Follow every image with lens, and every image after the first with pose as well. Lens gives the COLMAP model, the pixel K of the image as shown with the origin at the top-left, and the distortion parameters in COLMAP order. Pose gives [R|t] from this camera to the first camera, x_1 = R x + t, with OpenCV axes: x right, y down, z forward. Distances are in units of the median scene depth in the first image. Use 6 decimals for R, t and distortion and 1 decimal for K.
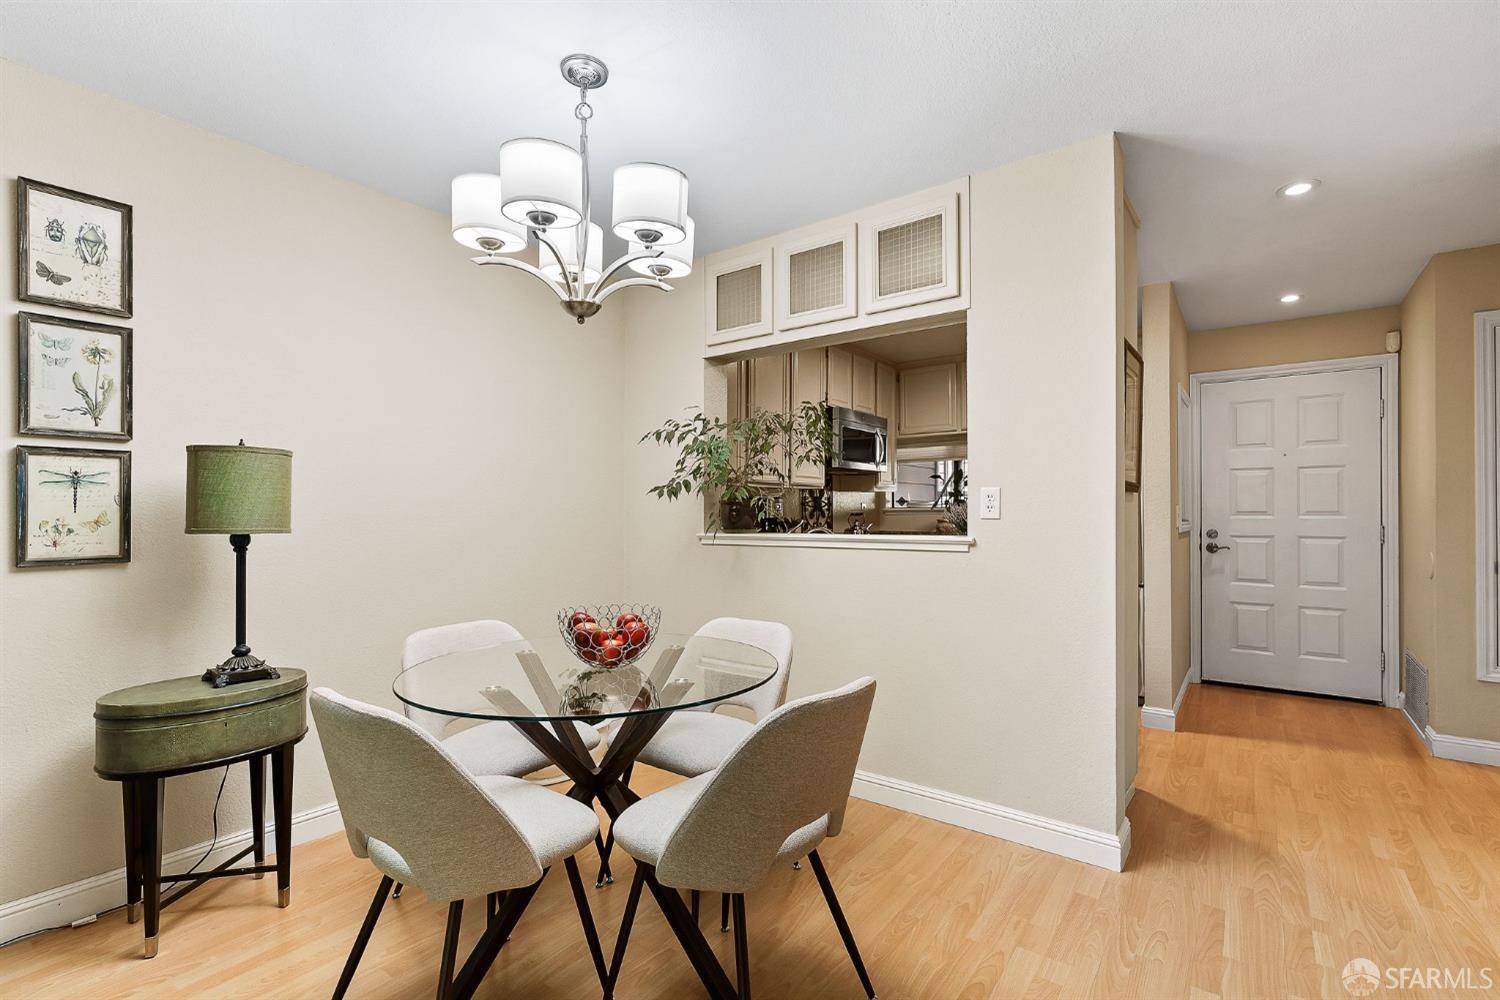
lens RADIAL K [[673.6, 0, 754.6], [0, 673.6, 510.2], [0, 0, 1]] dist [-0.011354, 0.004550]
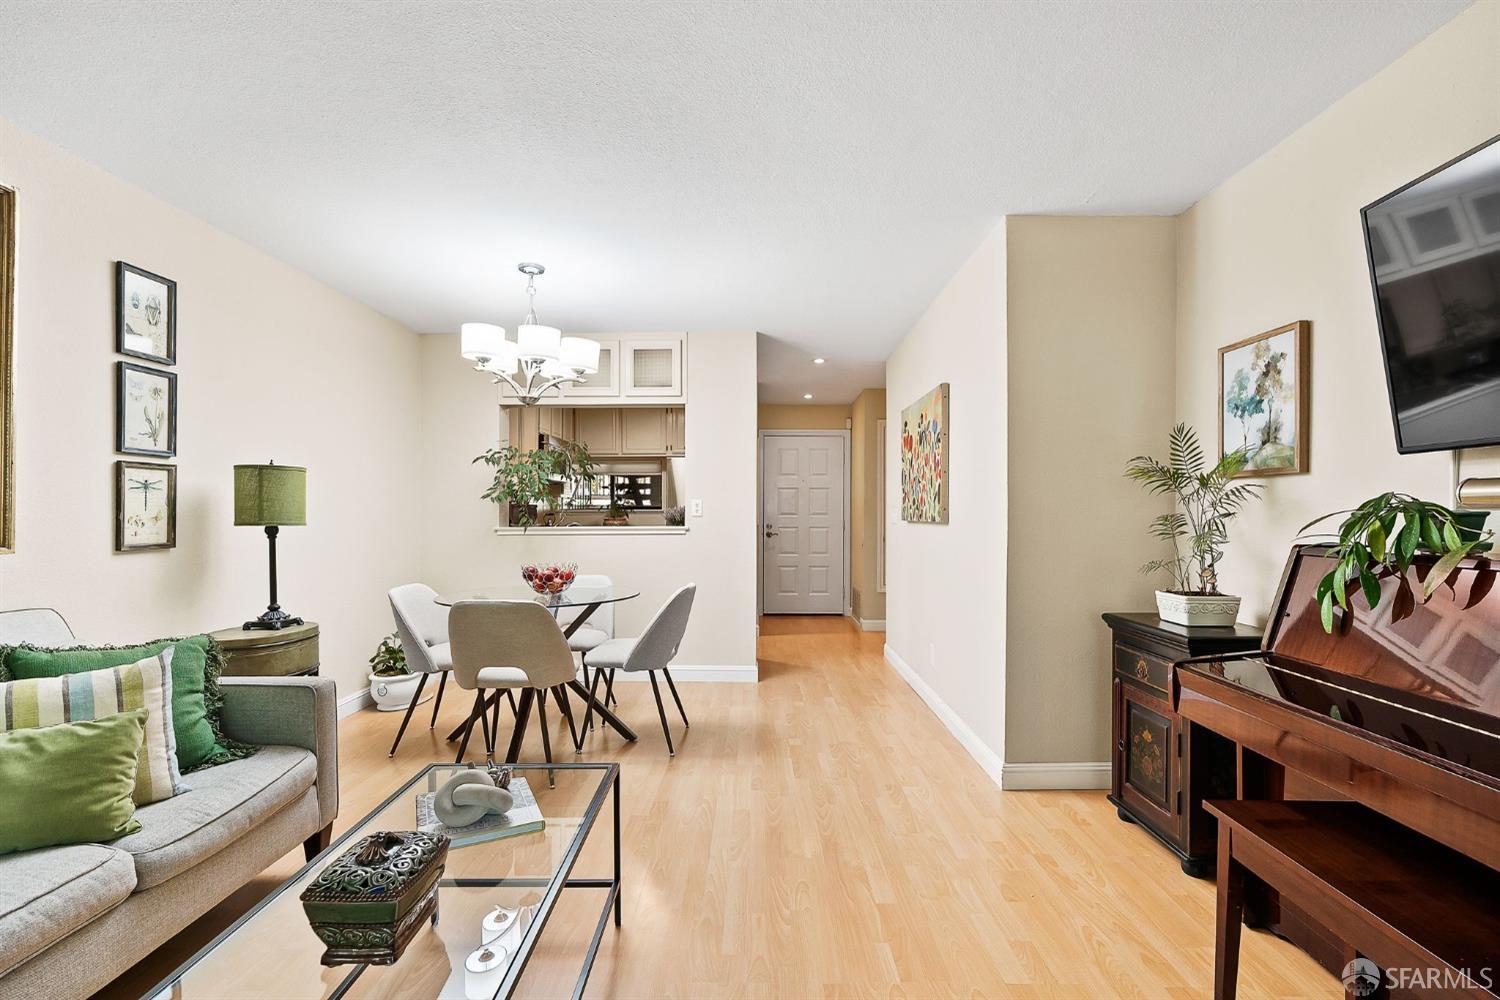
lens RADIAL K [[673.6, 0, 754.2], [0, 673.6, 513.5], [0, 0, 1]] dist [-0.011354, 0.004550]
pose [[0.805984, 0.004326, 0.591922, -0.790440], [-0.007268, 0.999970, 0.002588, -0.003022], [-0.591893, -0.006388, 0.805991, -0.771921]]
